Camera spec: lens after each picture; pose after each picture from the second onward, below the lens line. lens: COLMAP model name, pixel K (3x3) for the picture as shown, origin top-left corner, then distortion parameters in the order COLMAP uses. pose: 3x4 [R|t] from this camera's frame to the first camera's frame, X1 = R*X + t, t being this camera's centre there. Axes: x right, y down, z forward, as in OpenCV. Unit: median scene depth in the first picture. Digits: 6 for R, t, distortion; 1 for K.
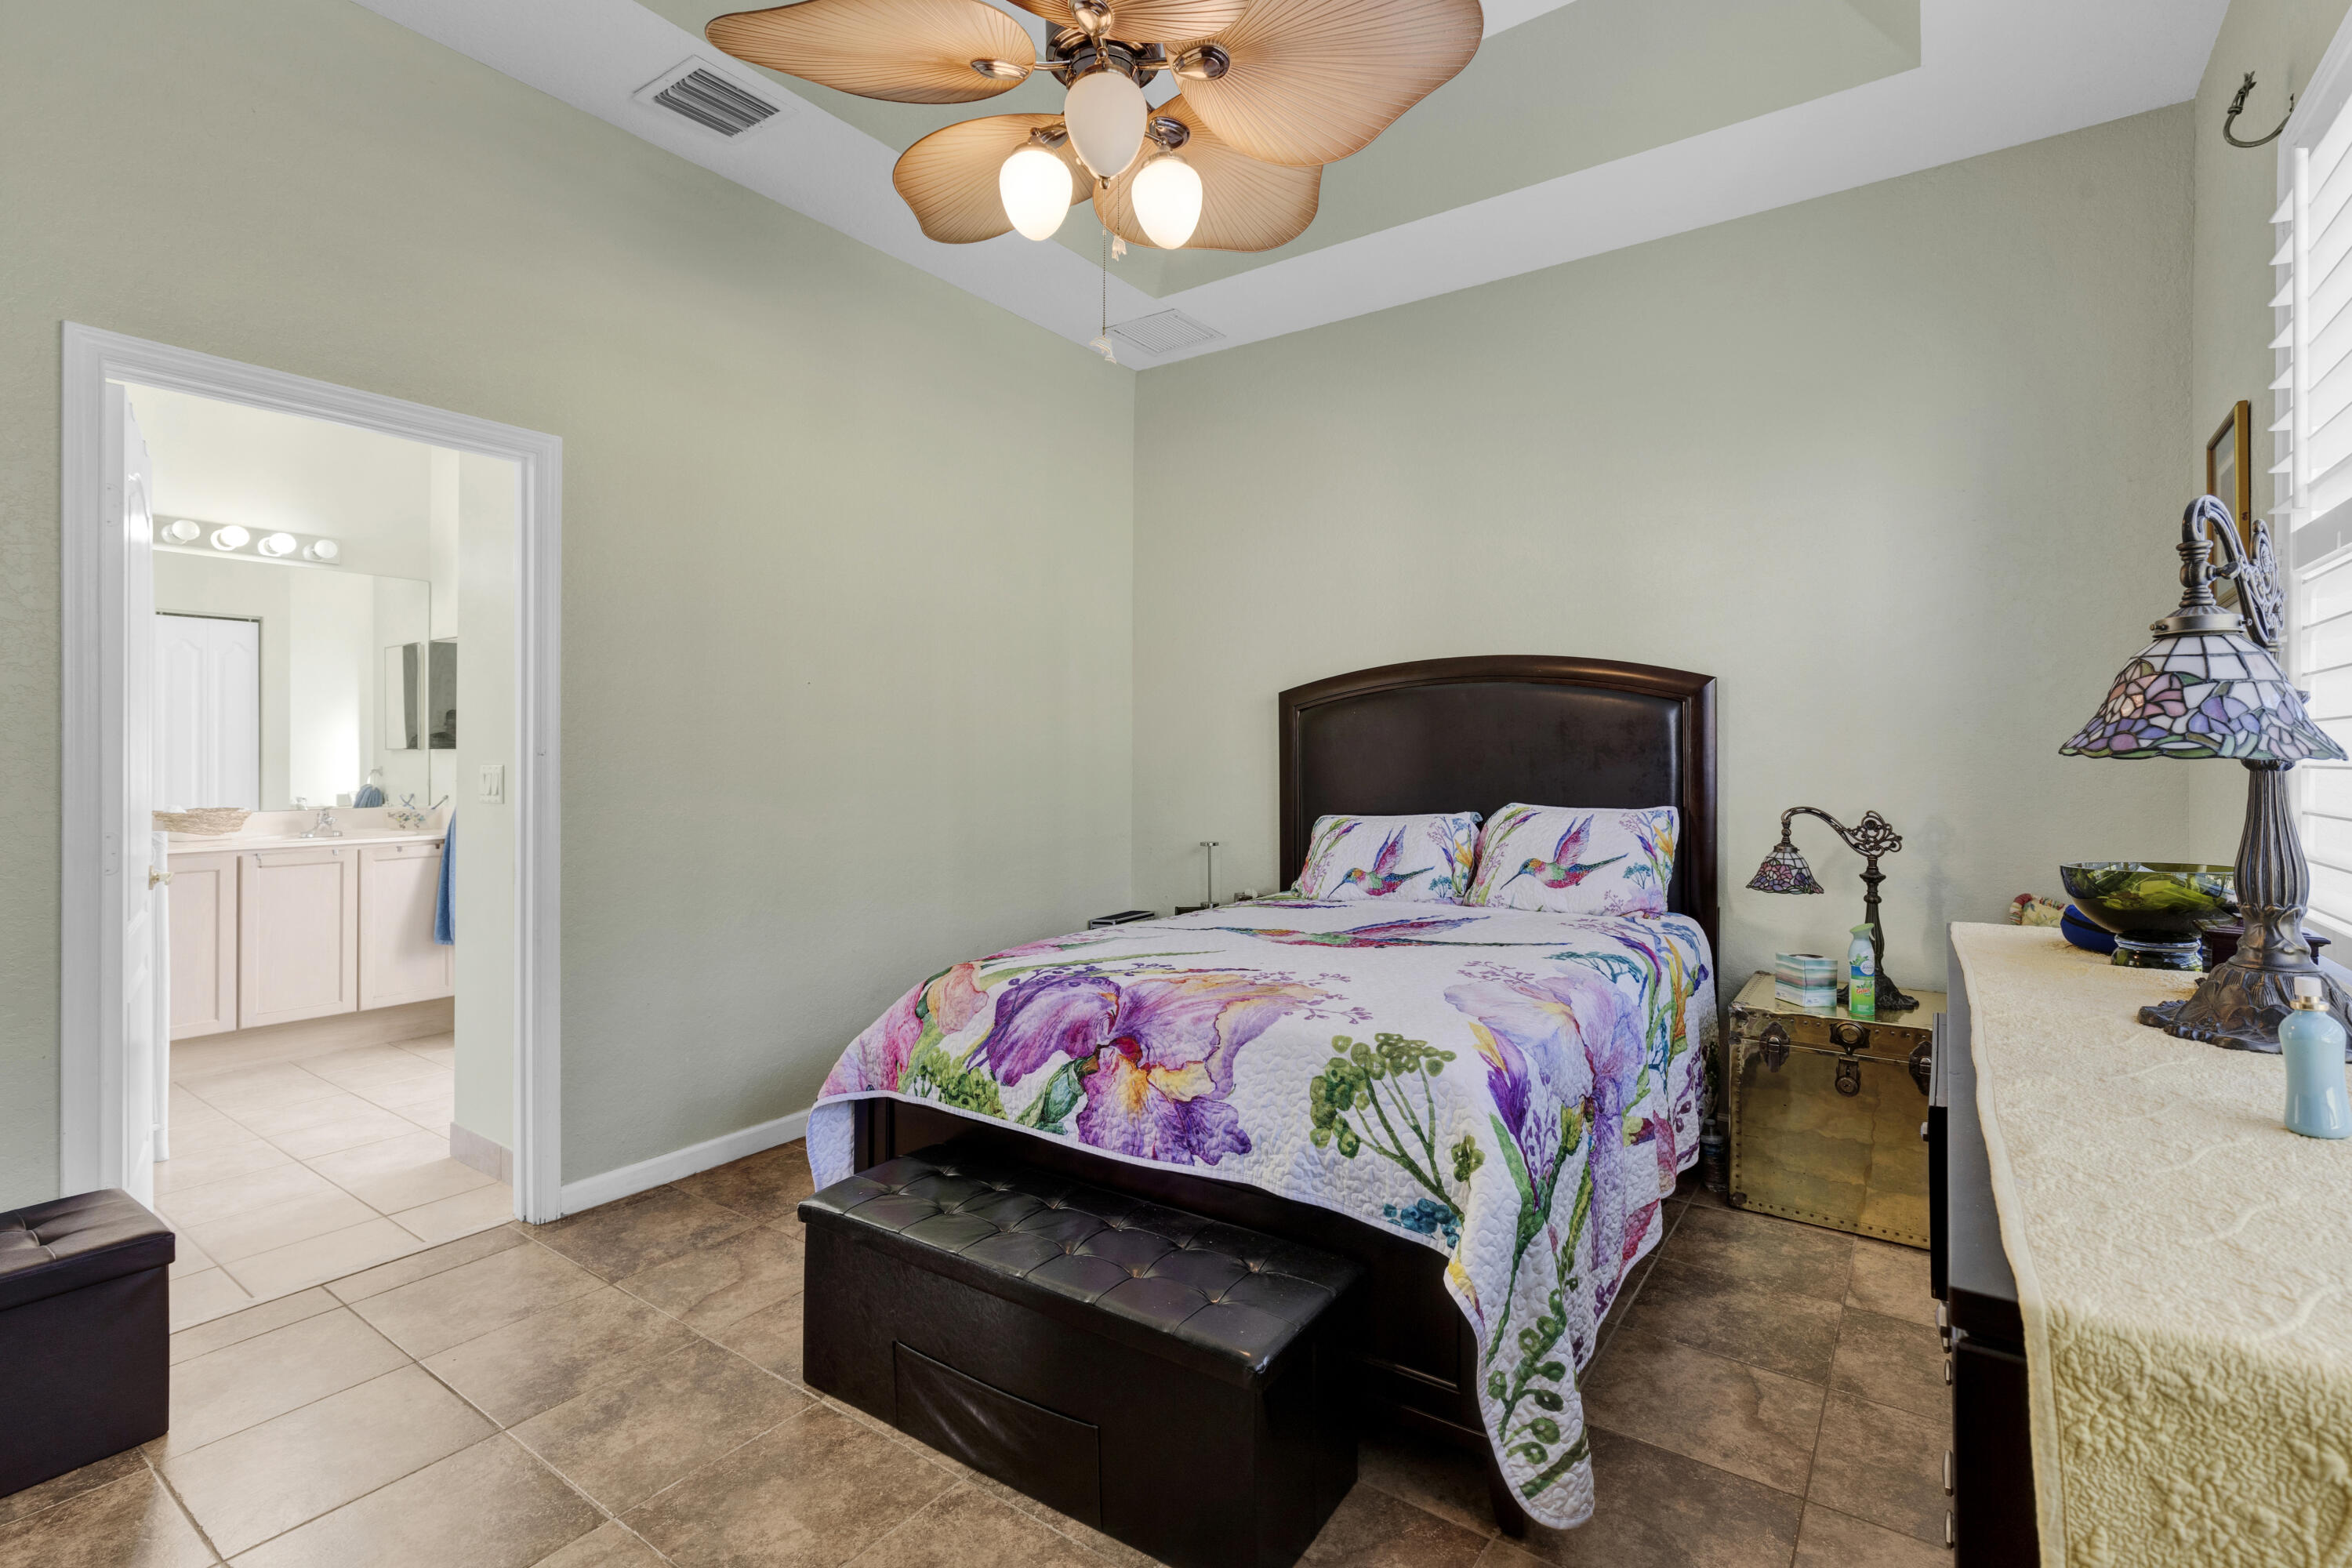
lens RADIAL K [[1080.4, 0, 1158.1], [0, 1080.4, 749.8], [0, 0, 1]] dist [0.005692, -0.000883]
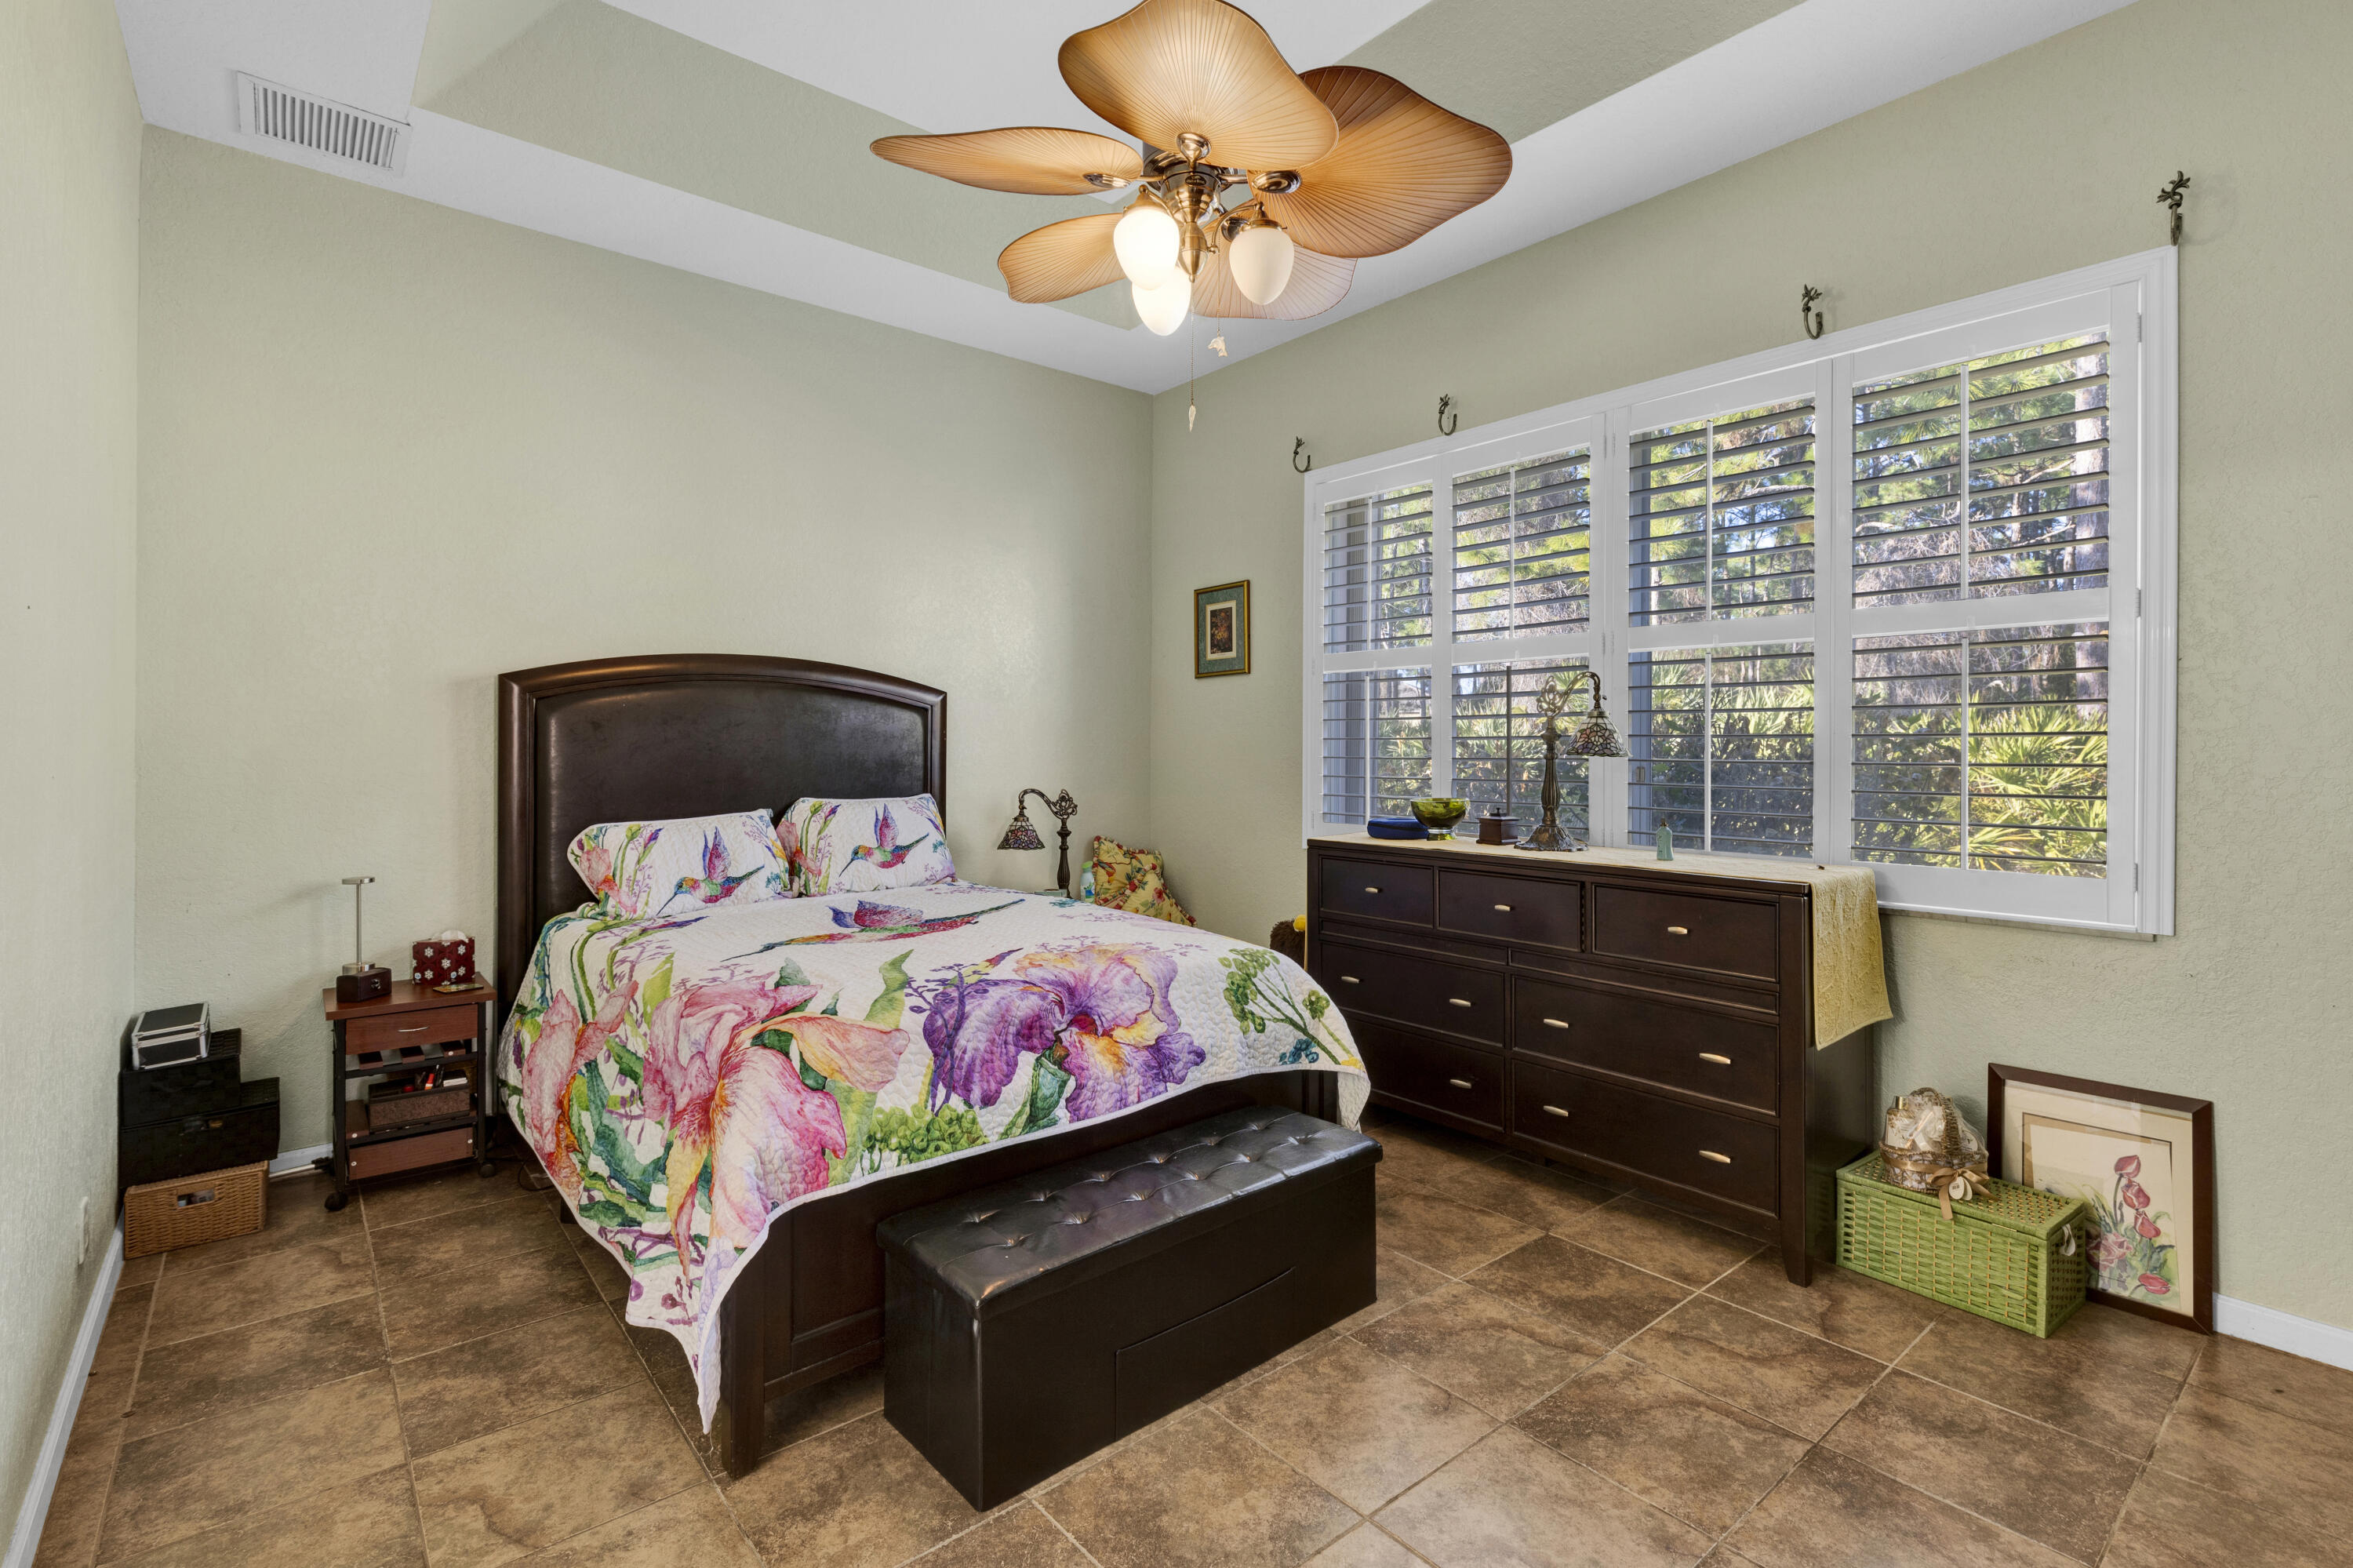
lens RADIAL K [[1080.9, 0, 1182.8], [0, 1080.9, 767.2], [0, 0, 1]] dist [0.005692, -0.000883]
pose [[0.251510, -0.016141, 0.967720, -0.996275], [-0.003341, 0.999840, 0.017545, -0.002280], [-0.967849, -0.007646, 0.251416, 0.595647]]
